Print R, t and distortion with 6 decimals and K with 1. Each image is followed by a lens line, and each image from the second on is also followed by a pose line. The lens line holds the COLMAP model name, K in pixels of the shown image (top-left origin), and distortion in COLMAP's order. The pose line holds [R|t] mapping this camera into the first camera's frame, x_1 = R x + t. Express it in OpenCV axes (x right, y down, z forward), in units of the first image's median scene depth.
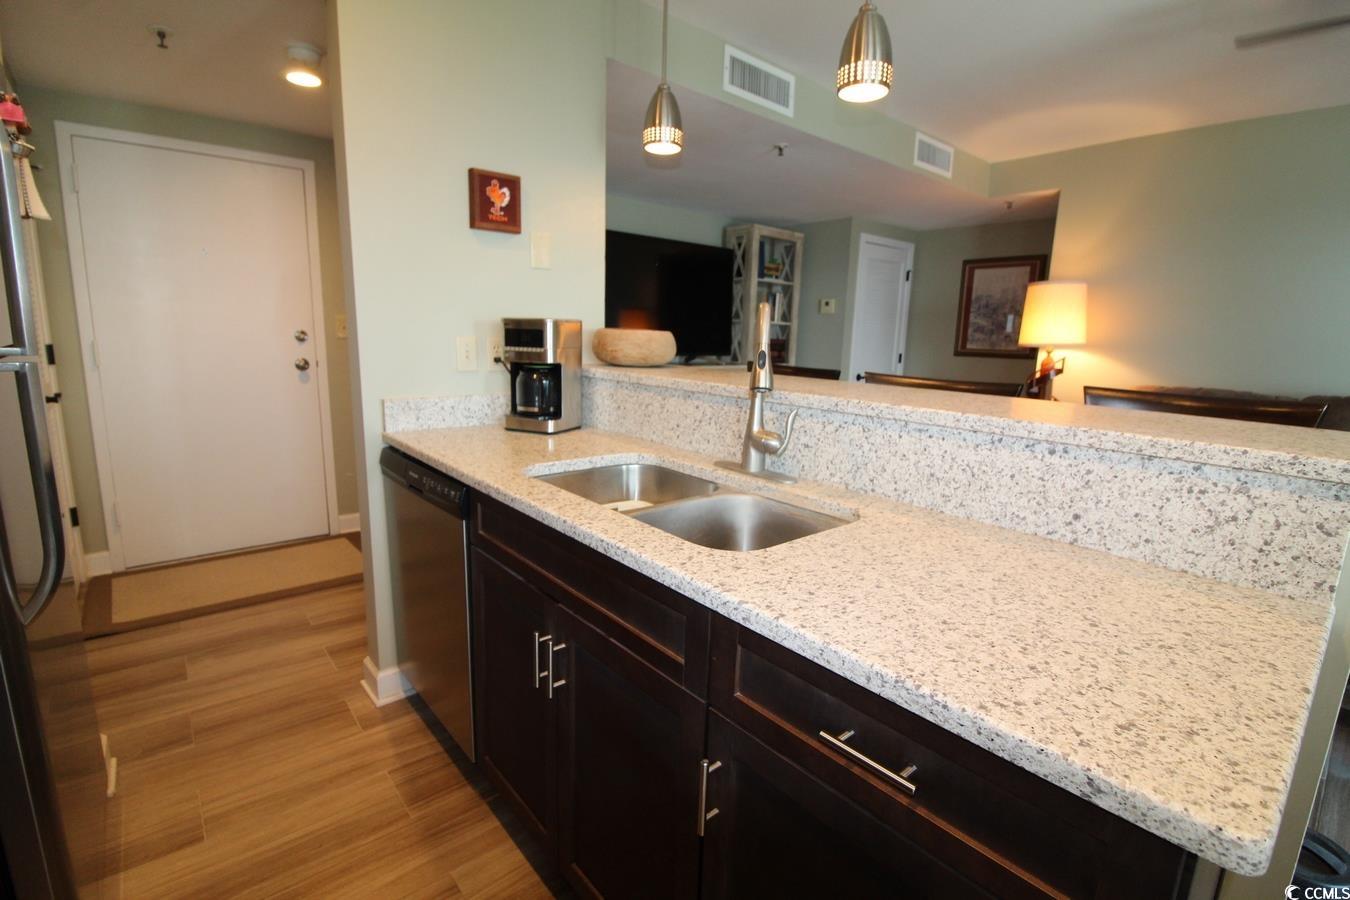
lens RADIAL K [[623.5, 0, 675.0], [0, 623.5, 450.0], [0, 0, 1]] dist [0.000593, -0.011605]
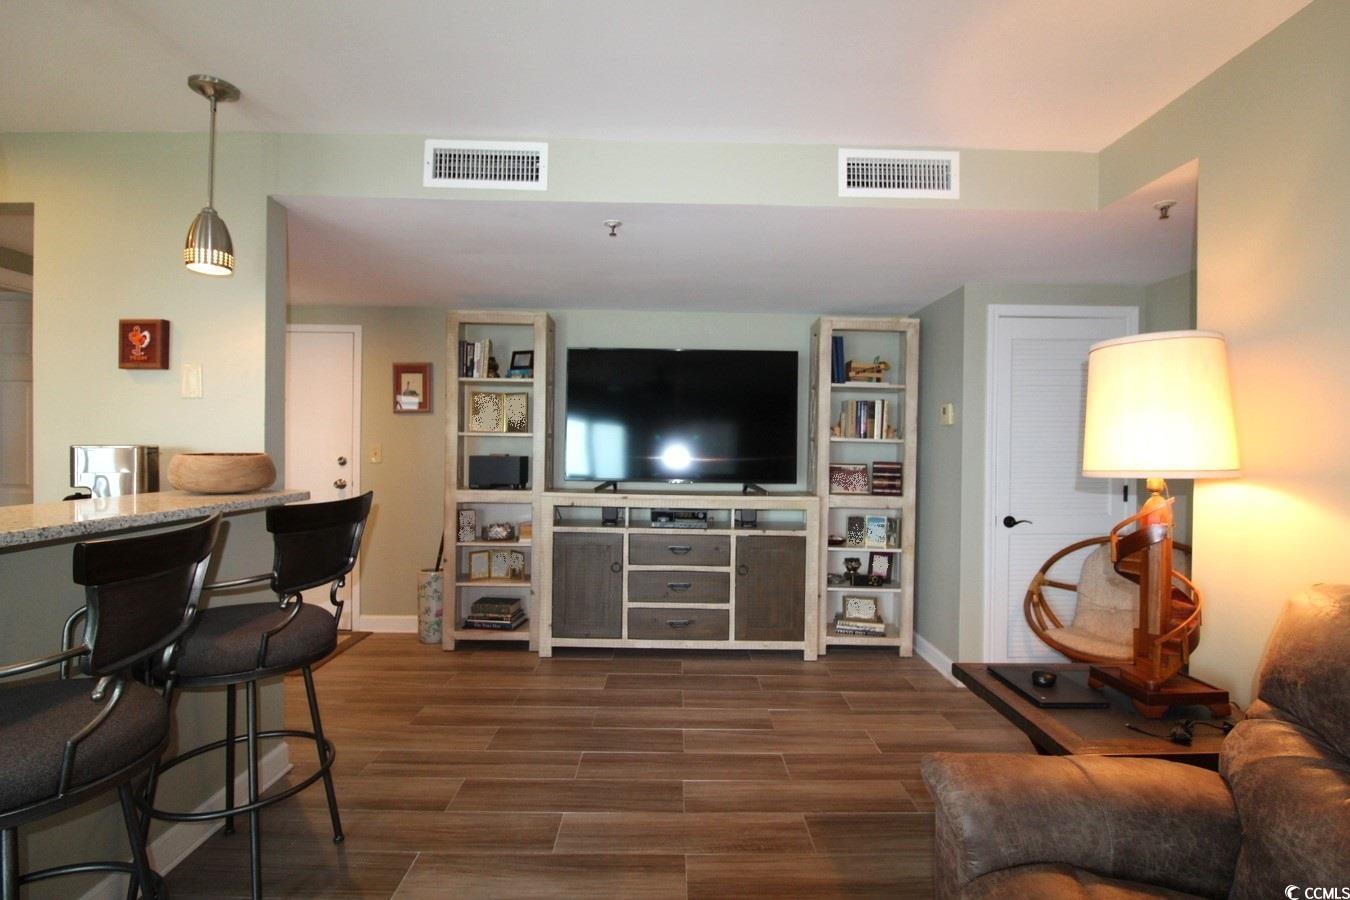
lens RADIAL K [[623.5, 0, 675.0], [0, 623.5, 450.0], [0, 0, 1]] dist [0.000593, -0.011605]
pose [[0.771708, -0.015791, -0.635781, 0.807467], [-0.107684, 0.982013, -0.155097, -0.097771], [0.626794, 0.188153, 0.756127, 0.551253]]
